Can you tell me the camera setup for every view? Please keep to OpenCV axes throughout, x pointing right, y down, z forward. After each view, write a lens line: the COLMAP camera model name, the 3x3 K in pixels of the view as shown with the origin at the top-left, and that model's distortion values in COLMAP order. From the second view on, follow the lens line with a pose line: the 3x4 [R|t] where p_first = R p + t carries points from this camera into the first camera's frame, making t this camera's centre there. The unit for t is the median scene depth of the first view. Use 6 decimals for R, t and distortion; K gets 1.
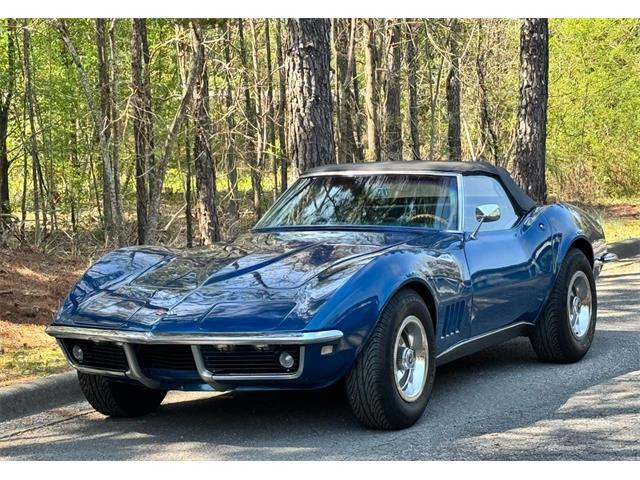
lens RADIAL K [[1706.9, 0, 319.9], [0, 1706.9, 239.7], [0, 0, 1]] dist [0.061646, 0.371990]
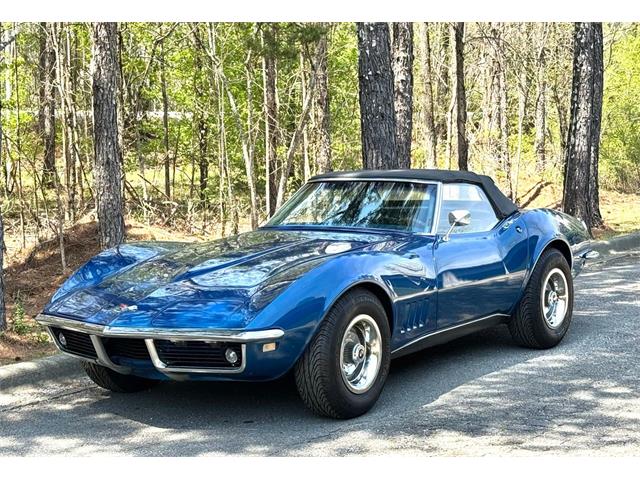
lens RADIAL K [[1191.6, 0, 321.0], [0, 1191.6, 239.6], [0, 0, 1]] dist [0.087773, -0.006328]
pose [[0.992293, 0.021811, -0.121979, 0.118747], [-0.019383, 0.999590, 0.021057, -0.018412], [0.122389, -0.018530, 0.992309, 0.244797]]
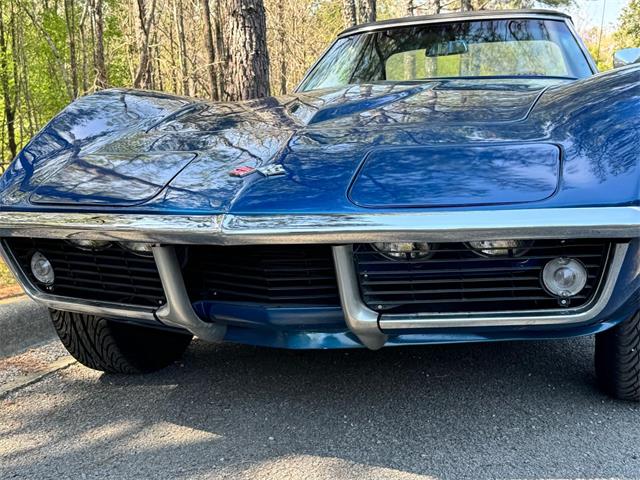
lens RADIAL K [[823.9, 0, 312.5], [0, 823.9, 240.7], [0, 0, 1]] dist [0.101872, -0.001400]
pose [[0.988800, -0.018447, 0.148101, -0.101797], [0.011601, 0.998830, 0.046954, 0.048414], [-0.148794, -0.044710, 0.987857, 0.761378]]
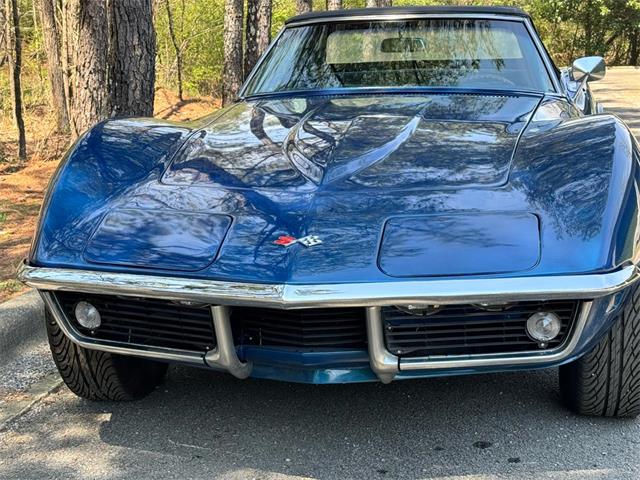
lens RADIAL K [[1123.6, 0, 298.6], [0, 1123.6, 227.5], [0, 0, 1]] dist [0.078702, 0.119078]
pose [[0.964164, -0.032142, 0.263353, -0.168835], [0.009987, 0.996328, 0.085036, 0.010246], [-0.265119, -0.079359, 0.960944, 0.650004]]
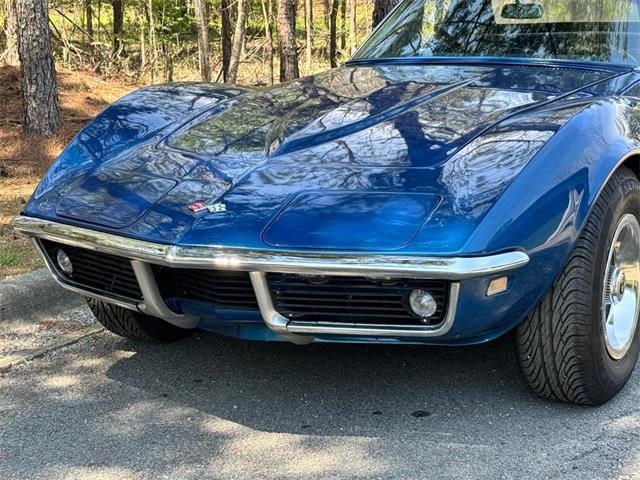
lens RADIAL K [[1245.5, 0, 320.0], [0, 1245.5, 239.0], [0, 0, 1]] dist [0.035055, 0.093295]
pose [[0.998947, 0.027079, -0.037023, -0.035958], [-0.021896, 0.990757, 0.133869, -0.002234], [0.040306, -0.132918, 0.990307, 0.568487]]
